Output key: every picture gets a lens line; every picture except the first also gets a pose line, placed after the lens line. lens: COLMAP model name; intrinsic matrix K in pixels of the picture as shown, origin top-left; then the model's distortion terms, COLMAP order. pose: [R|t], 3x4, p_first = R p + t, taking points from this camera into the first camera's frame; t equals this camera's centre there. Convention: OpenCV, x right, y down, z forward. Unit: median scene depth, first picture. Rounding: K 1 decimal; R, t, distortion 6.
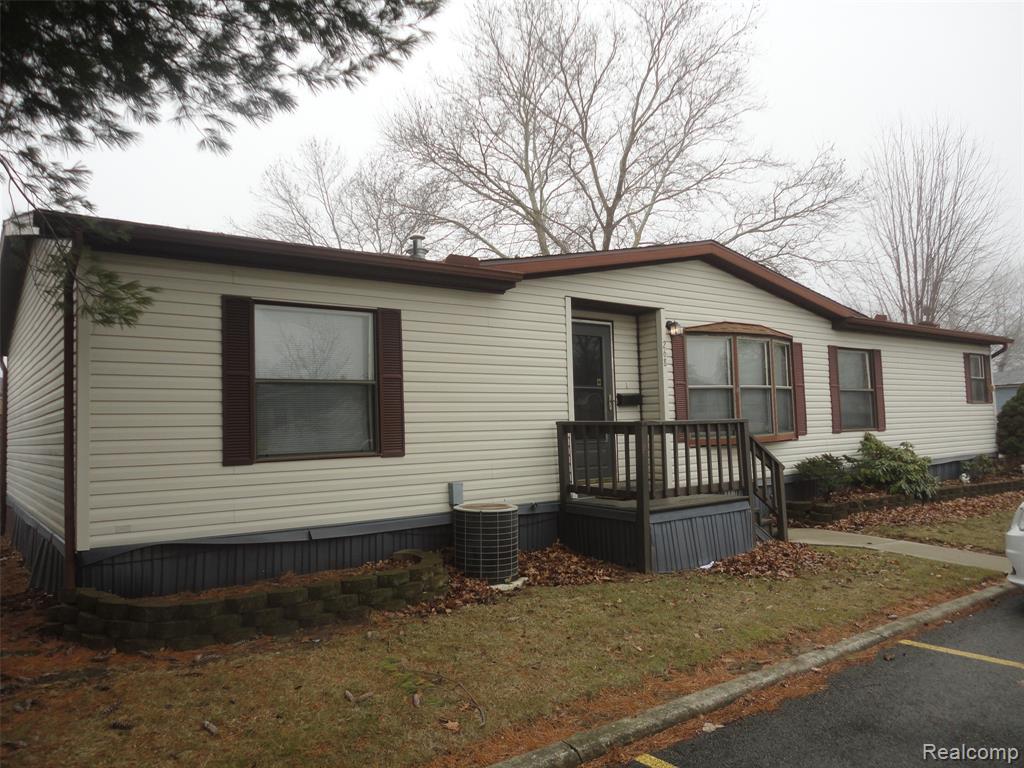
lens RADIAL K [[732.0, 0, 509.7], [0, 732.0, 381.7], [0, 0, 1]] dist [0.001027, -0.007243]
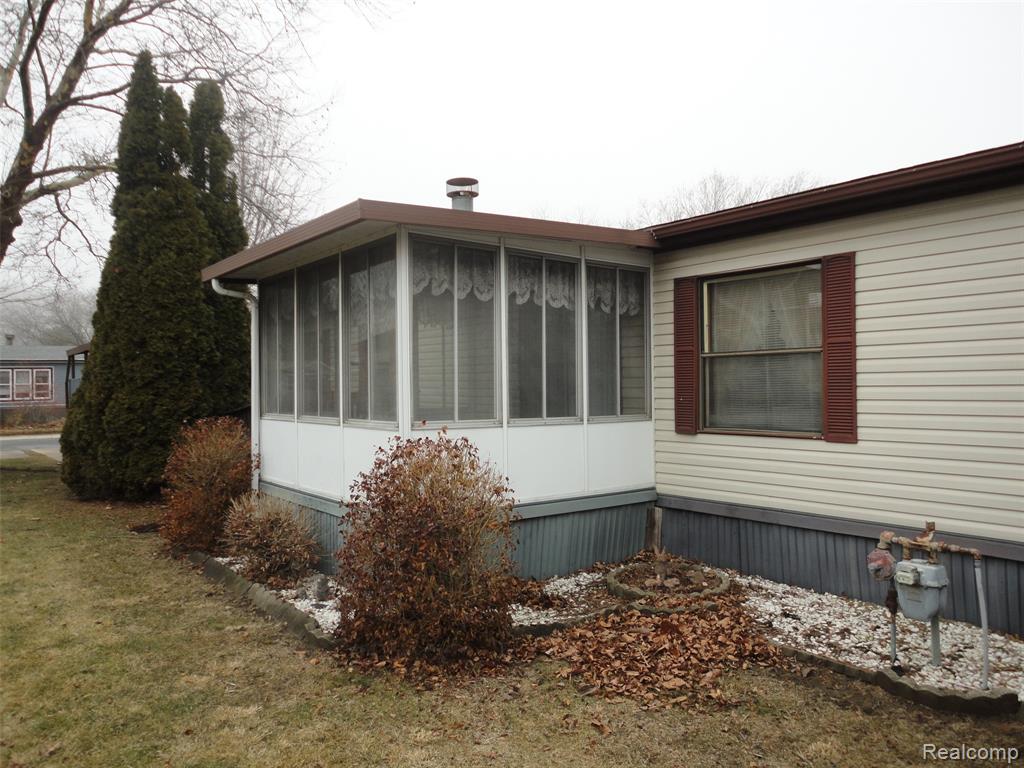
lens RADIAL K [[732.0, 0, 509.7], [0, 732.0, 381.7], [0, 0, 1]] dist [0.001027, -0.007243]
pose [[0.019775, 0.014487, -0.999699, 0.632979], [0.067145, 0.997618, 0.015785, 0.000433], [0.997547, -0.067437, 0.018756, 0.639280]]
